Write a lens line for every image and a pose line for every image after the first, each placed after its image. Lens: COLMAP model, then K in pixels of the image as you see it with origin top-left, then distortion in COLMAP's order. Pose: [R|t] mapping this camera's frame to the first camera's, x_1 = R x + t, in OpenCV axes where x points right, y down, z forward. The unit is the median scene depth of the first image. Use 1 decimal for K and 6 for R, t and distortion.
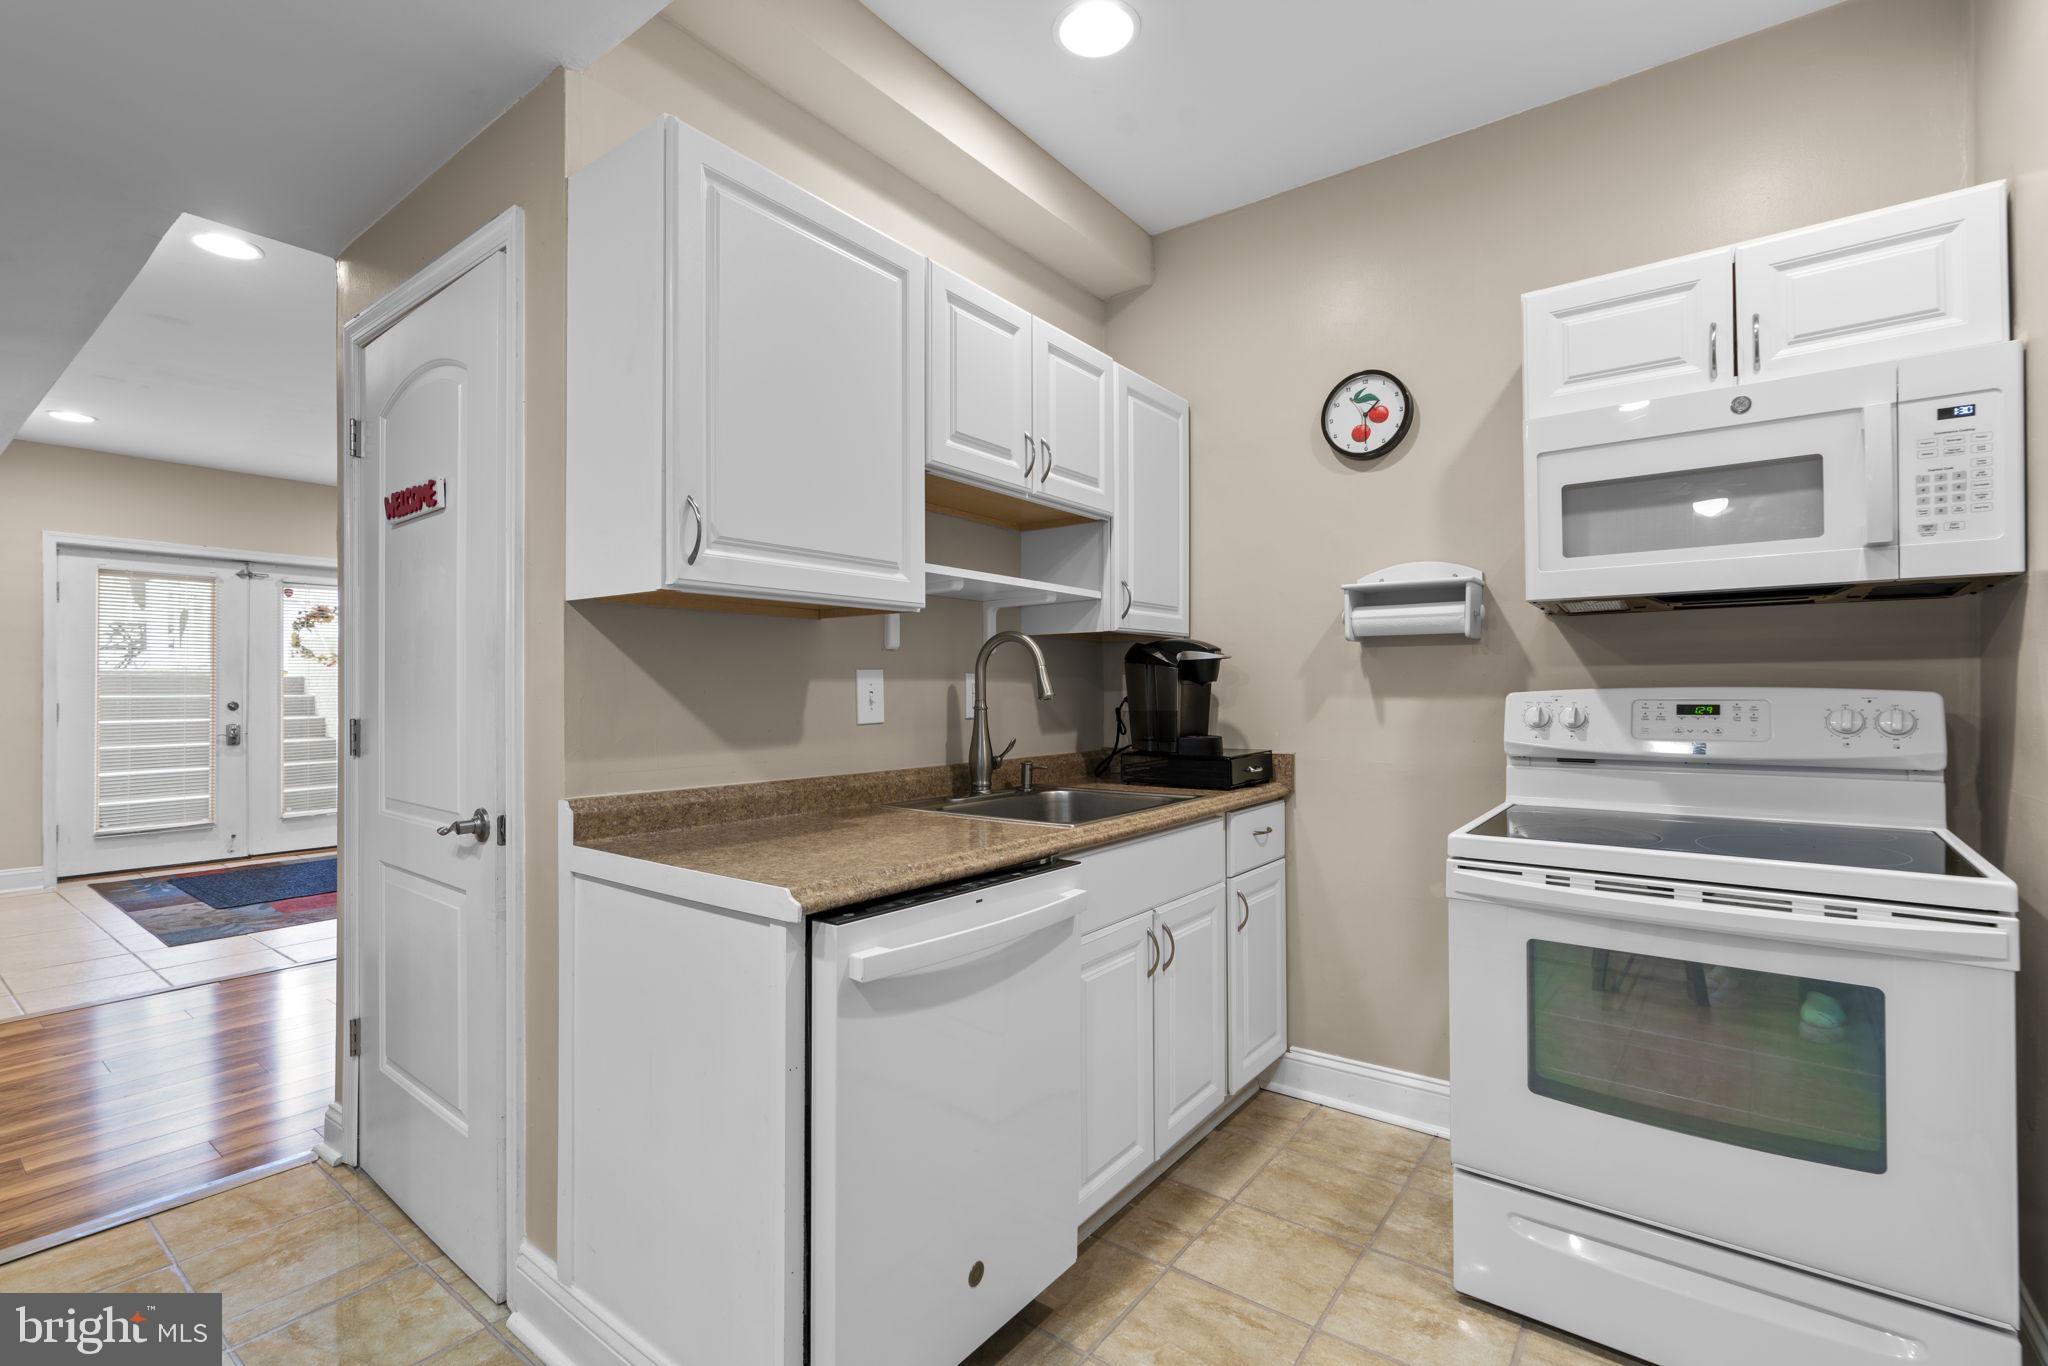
lens RADIAL K [[913.7, 0, 1018.0], [0, 913.7, 677.1], [0, 0, 1]] dist [-0.001774, 0.000535]
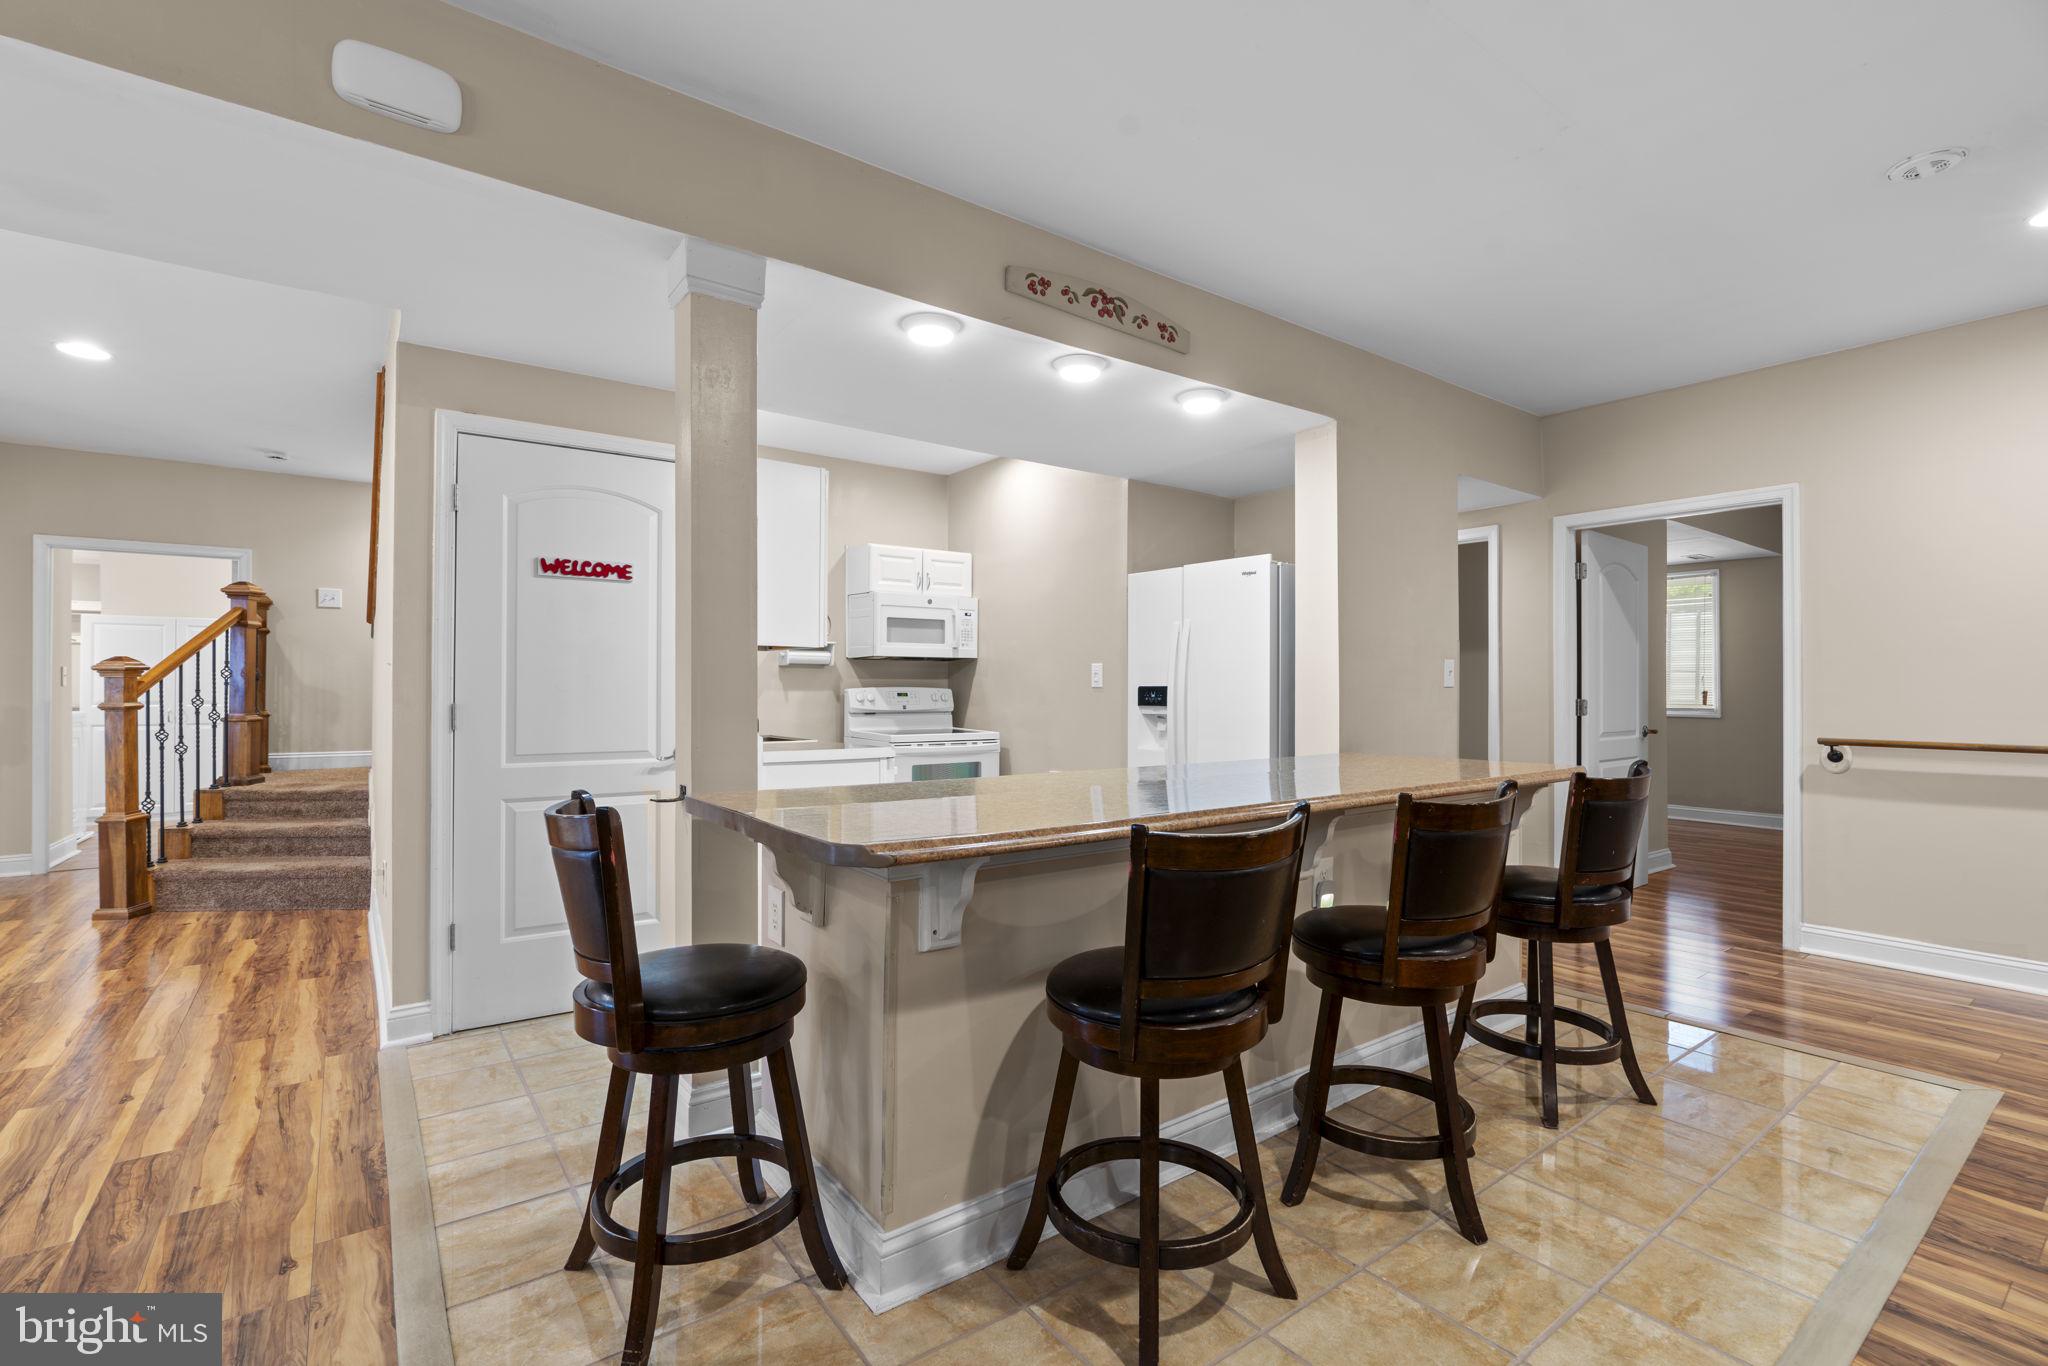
lens RADIAL K [[913.7, 0, 1026.5], [0, 913.7, 680.8], [0, 0, 1]] dist [-0.001774, 0.000535]
pose [[0.265593, 0.017526, 0.963926, -2.249826], [-0.016630, 0.999769, -0.013596, 0.026699], [-0.963942, -0.012419, 0.265824, -0.212137]]
